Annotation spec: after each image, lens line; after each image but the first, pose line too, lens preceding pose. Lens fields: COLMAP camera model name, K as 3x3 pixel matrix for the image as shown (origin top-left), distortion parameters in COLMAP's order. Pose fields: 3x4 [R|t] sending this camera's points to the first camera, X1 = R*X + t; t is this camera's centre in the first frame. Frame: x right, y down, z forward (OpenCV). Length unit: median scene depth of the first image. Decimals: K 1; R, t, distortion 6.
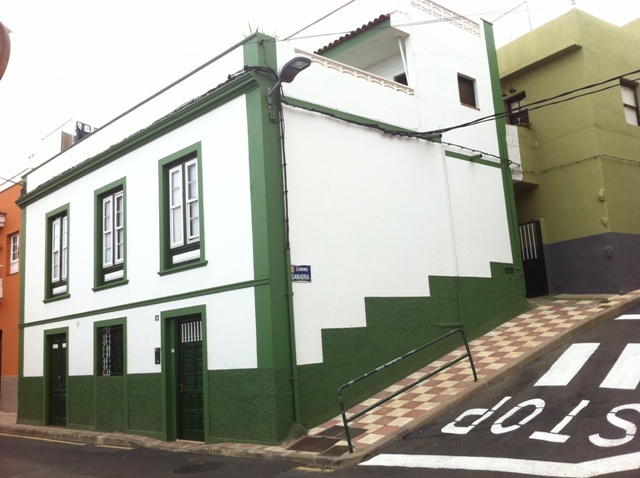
lens RADIAL K [[607.8, 0, 320.0], [0, 607.8, 239.0], [0, 0, 1]] dist [0.116050, -0.343981]
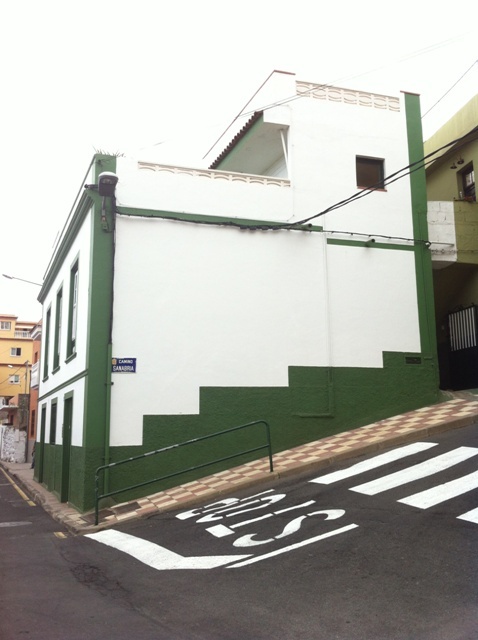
lens RADIAL K [[607.8, 0, 239.0], [0, 607.8, 320.0], [0, 0, 1]] dist [0.116050, -0.343981]
pose [[0.921869, -0.011038, -0.387344, 0.586028], [0.016810, 0.999792, 0.011517, -0.035217], [0.387137, -0.017128, 0.921863, 0.041709]]
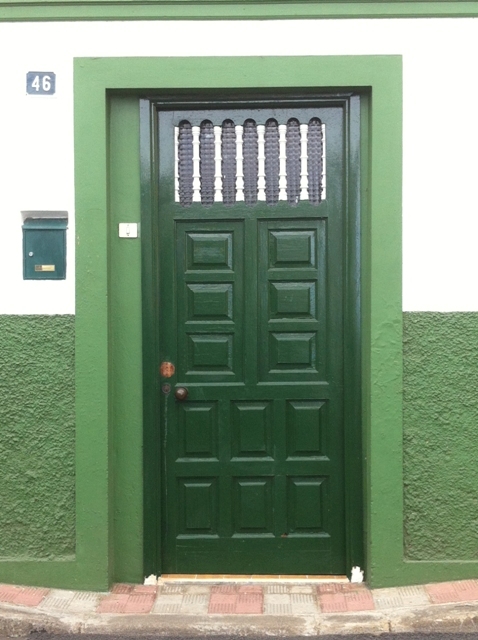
lens RADIAL K [[607.8, 0, 239.0], [0, 607.8, 320.0], [0, 0, 1]] dist [0.116050, -0.343981]
pose [[0.716647, 0.053142, 0.695409, -0.363492], [-0.164394, 0.981869, 0.094382, 0.180016], [-0.677784, -0.181959, 0.712390, 0.759029]]
